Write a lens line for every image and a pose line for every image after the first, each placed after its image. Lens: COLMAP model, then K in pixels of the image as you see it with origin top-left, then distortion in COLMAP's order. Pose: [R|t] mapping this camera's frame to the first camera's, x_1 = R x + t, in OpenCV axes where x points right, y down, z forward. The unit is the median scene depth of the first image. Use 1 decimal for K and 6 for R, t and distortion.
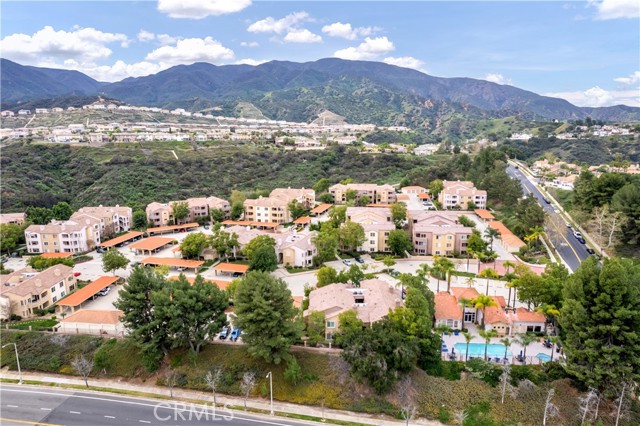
lens RADIAL K [[417.0, 0, 319.5], [0, 417.0, 211.7], [0, 0, 1]] dist [-0.053590, 0.033566]
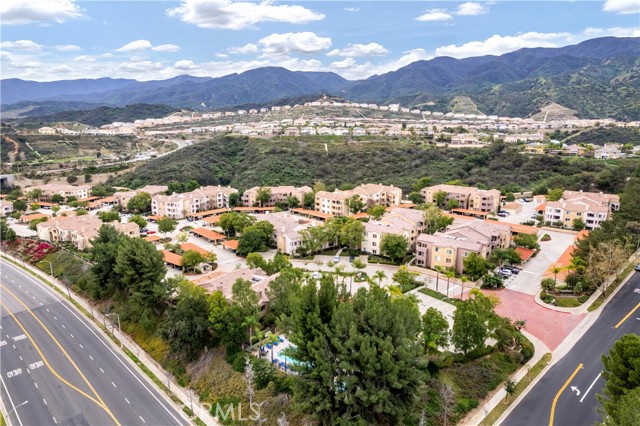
lens RADIAL K [[417.0, 0, 316.1], [0, 417.0, 217.2], [0, 0, 1]] dist [-0.053590, 0.033566]
pose [[0.833333, 0.118937, -0.539824, 0.280363], [-0.105499, 0.992848, 0.055888, -0.014463], [0.542610, 0.010378, 0.839921, 0.065689]]
